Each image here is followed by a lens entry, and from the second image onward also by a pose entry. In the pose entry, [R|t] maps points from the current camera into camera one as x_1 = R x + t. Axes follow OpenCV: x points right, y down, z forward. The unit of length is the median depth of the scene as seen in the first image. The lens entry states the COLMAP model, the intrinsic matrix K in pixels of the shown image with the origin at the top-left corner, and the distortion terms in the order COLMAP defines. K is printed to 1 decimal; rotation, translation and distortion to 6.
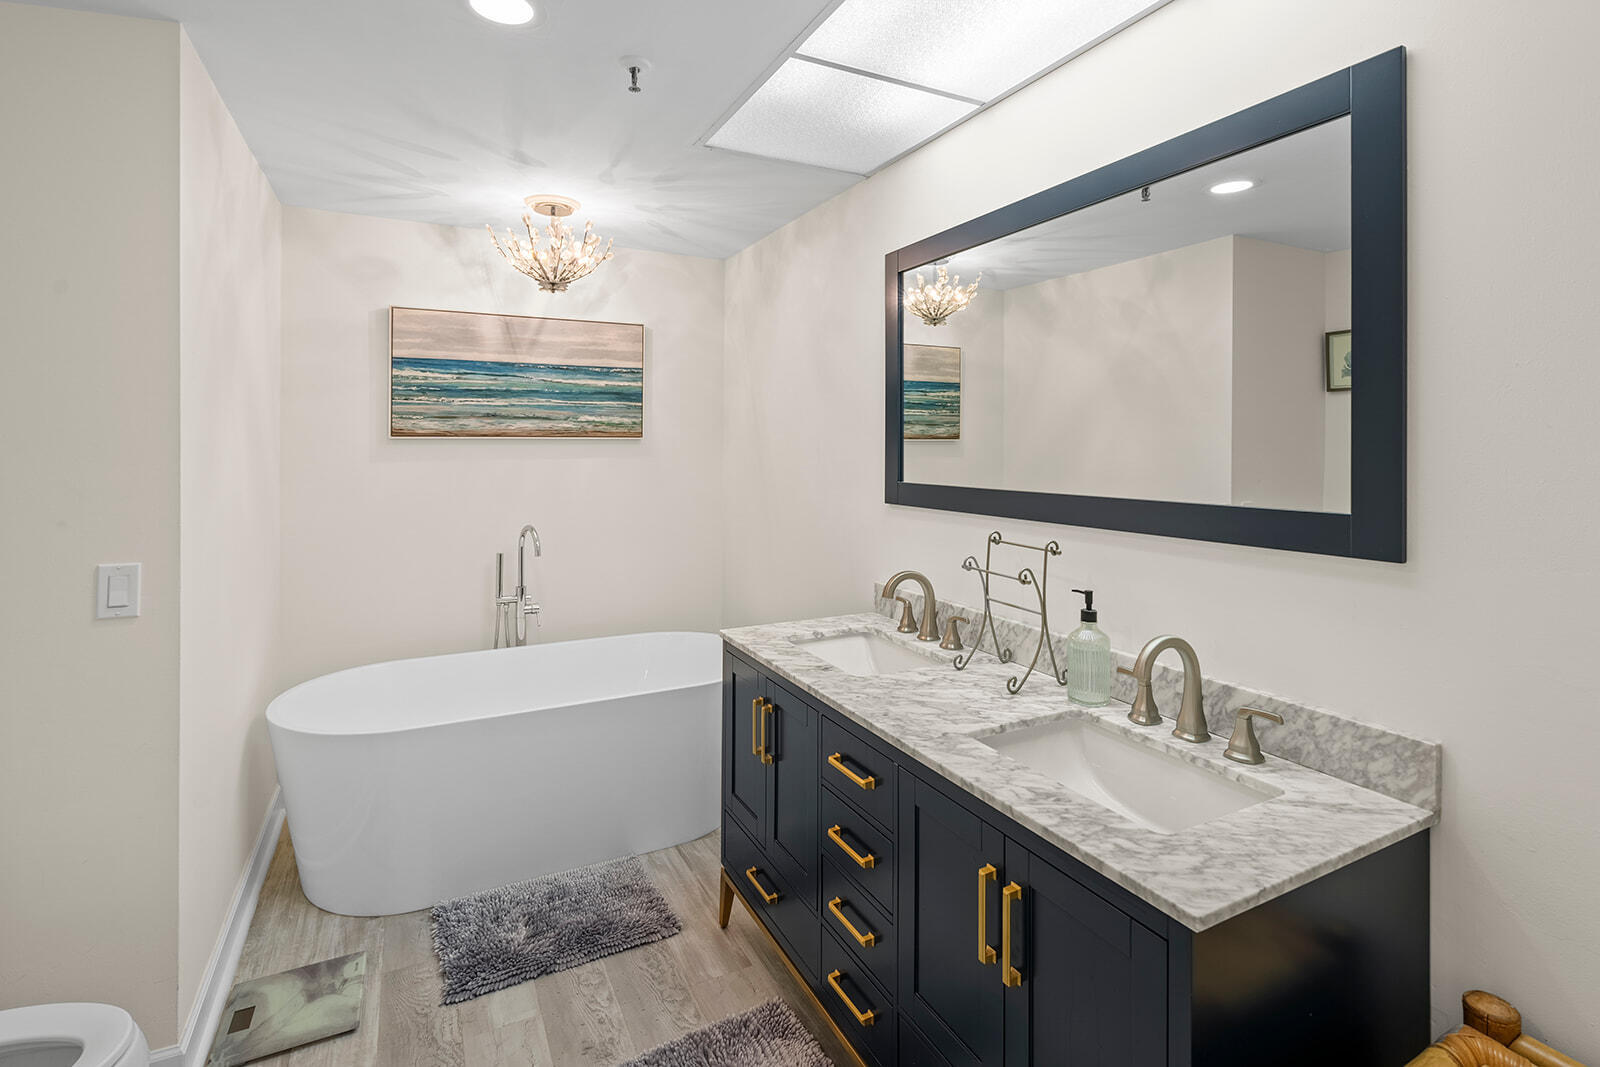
lens RADIAL K [[753.6, 0, 795.4], [0, 753.6, 434.5], [0, 0, 1]] dist [-0.001352, 0.000576]
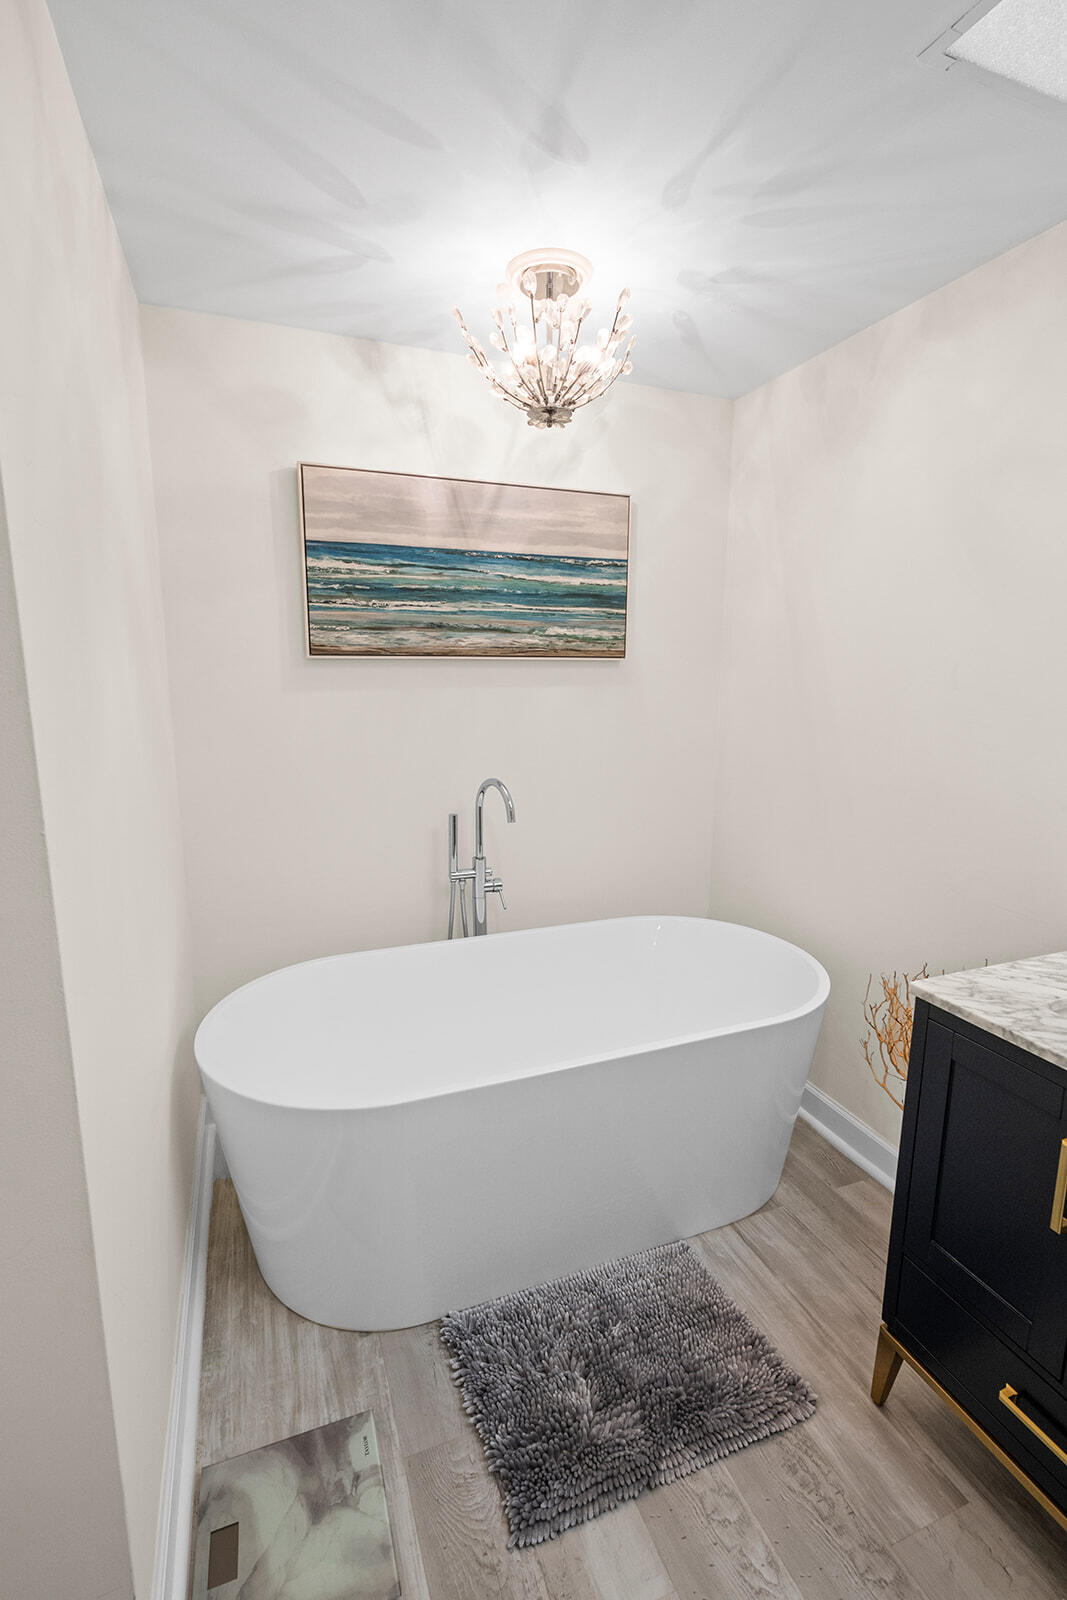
lens RADIAL K [[726.2, 0, 532.1], [0, 726.2, 791.8], [0, 0, 1]] dist [-0.002758, 0.000032]
pose [[0.994535, 0.020191, -0.102432, -0.250764], [-0.001567, 0.983898, 0.178722, 0.006654], [0.104391, -0.177585, 0.978553, 0.318549]]
